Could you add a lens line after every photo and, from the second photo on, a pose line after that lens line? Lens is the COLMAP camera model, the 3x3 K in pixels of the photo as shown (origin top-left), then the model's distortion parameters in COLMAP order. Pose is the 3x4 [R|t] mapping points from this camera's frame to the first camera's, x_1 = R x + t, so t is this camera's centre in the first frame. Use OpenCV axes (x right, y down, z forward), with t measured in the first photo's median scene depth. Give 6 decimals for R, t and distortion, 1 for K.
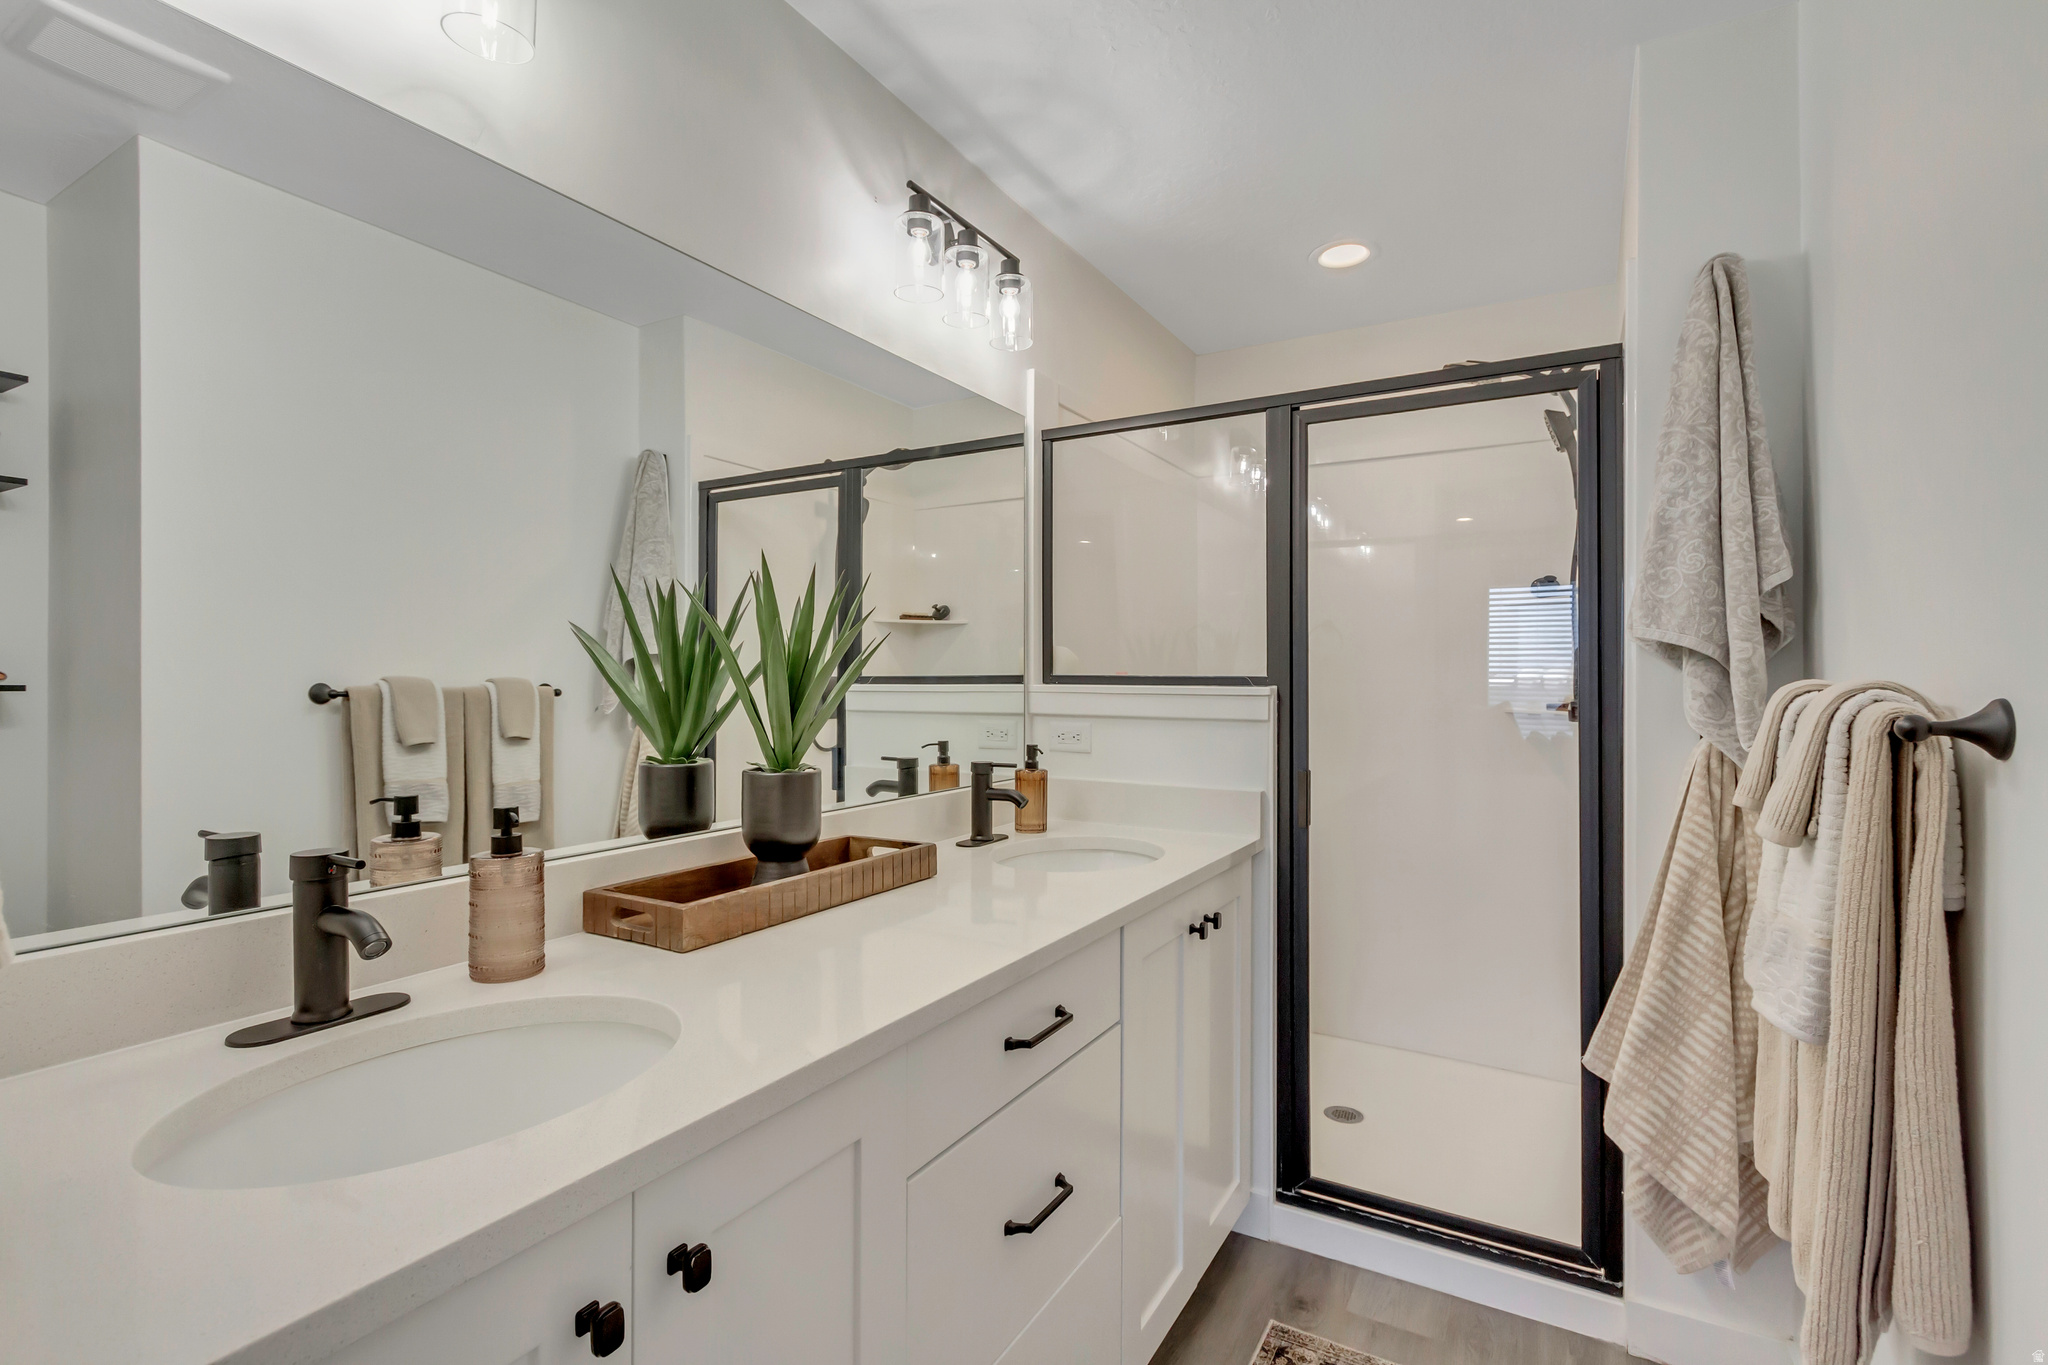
lens RADIAL K [[950.9, 0, 1020.7], [0, 950.9, 683.4], [0, 0, 1]] dist [0.002278, 0.000219]
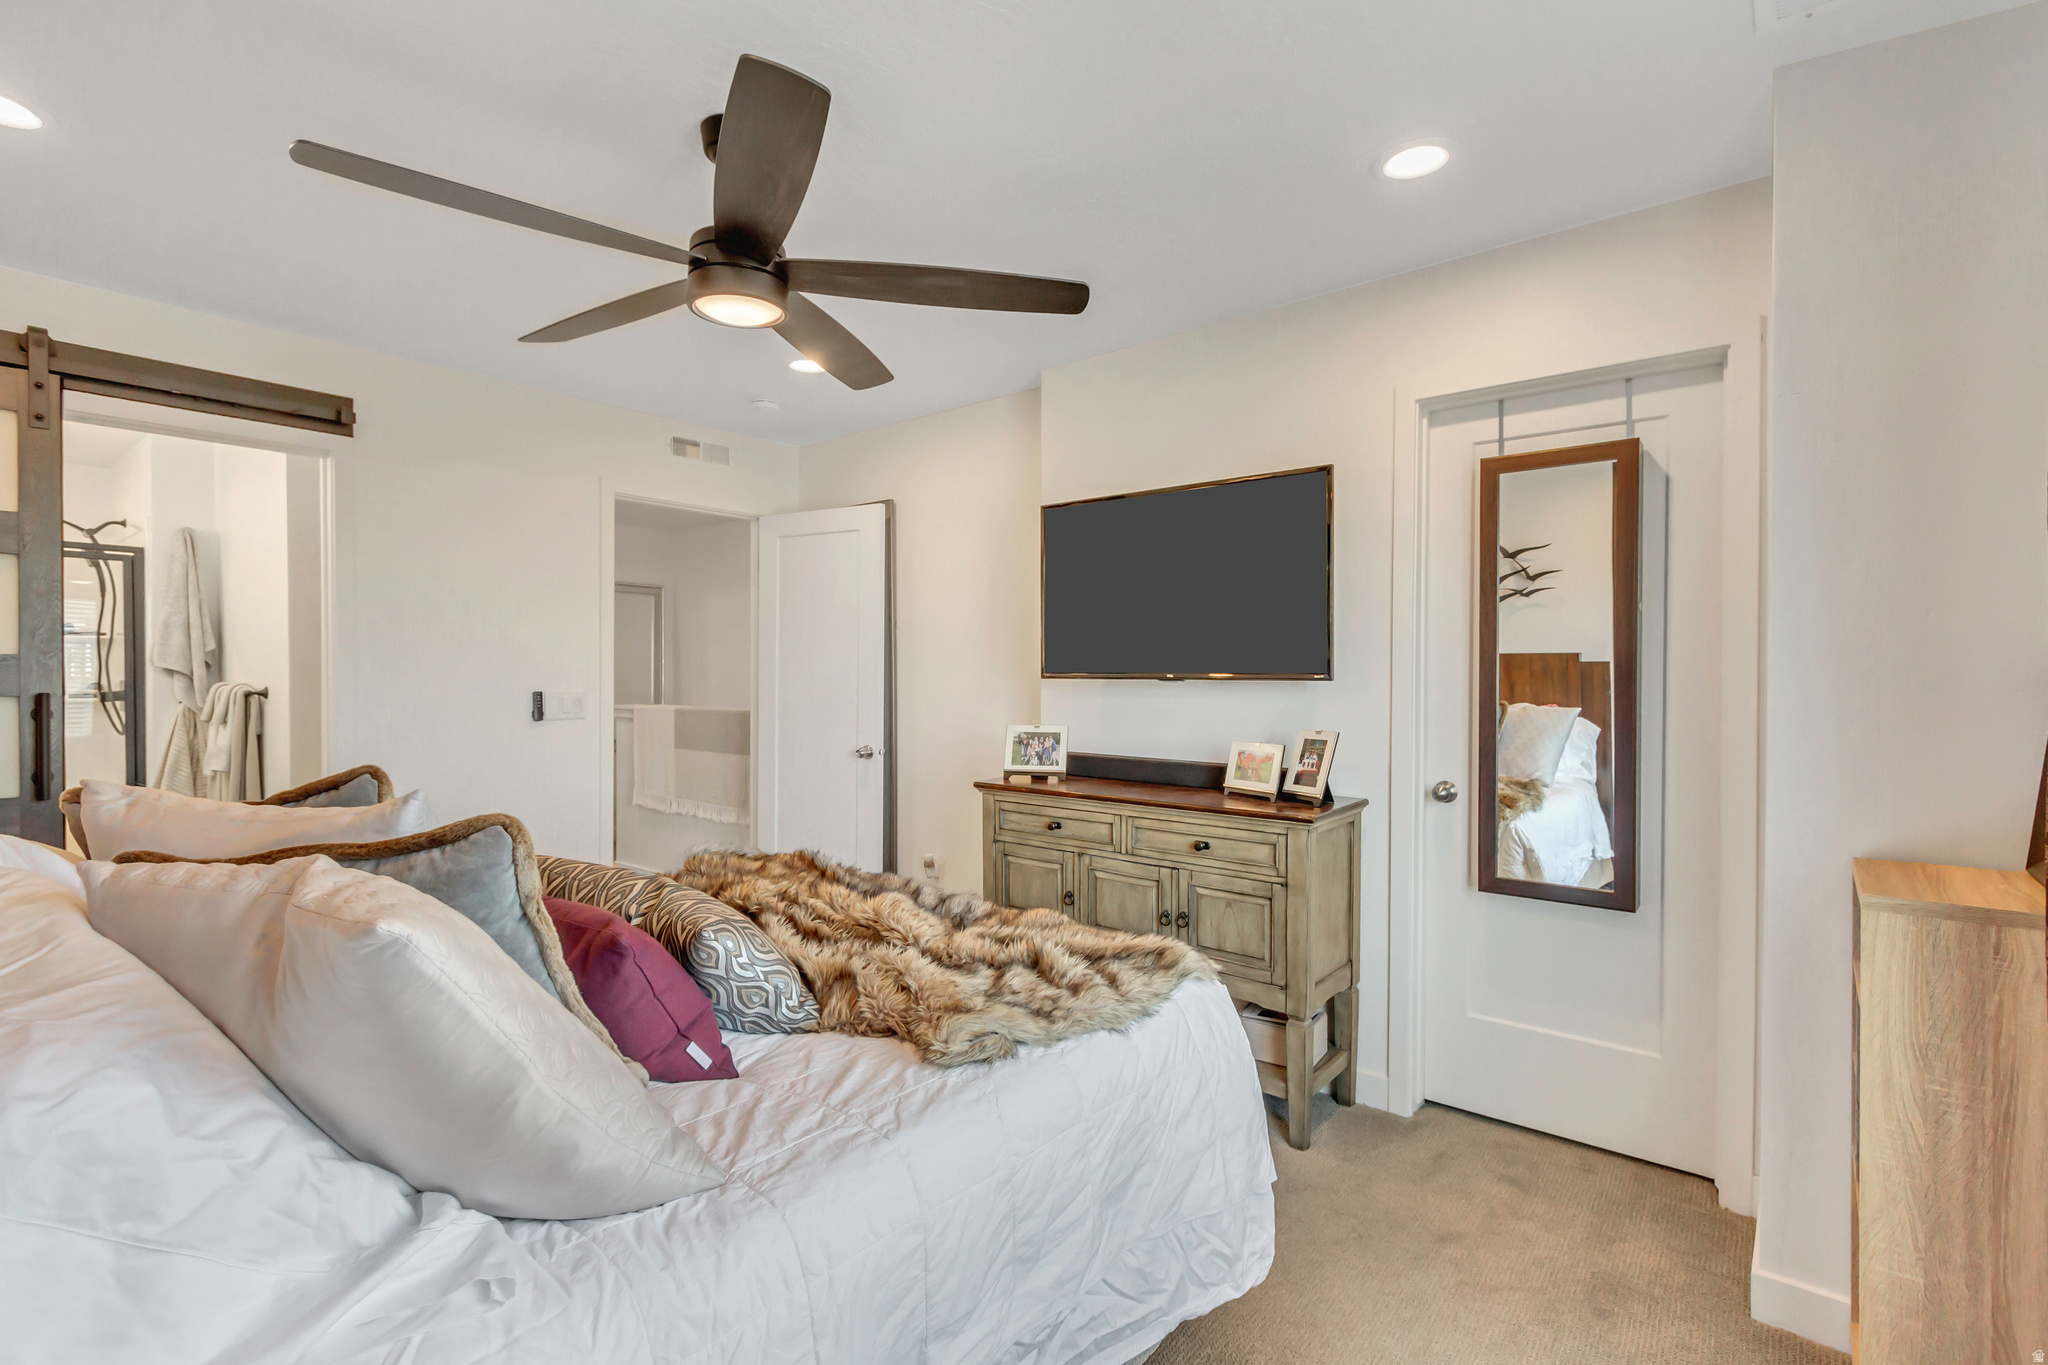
lens RADIAL K [[950.9, 0, 1020.9], [0, 950.9, 685.4], [0, 0, 1]] dist [0.002278, 0.000219]
pose [[0.160105, -0.003487, 0.987094, -1.691936], [0.004938, 0.999984, 0.002731, 0.010006], [-0.987088, 0.004437, 0.160120, -1.922524]]
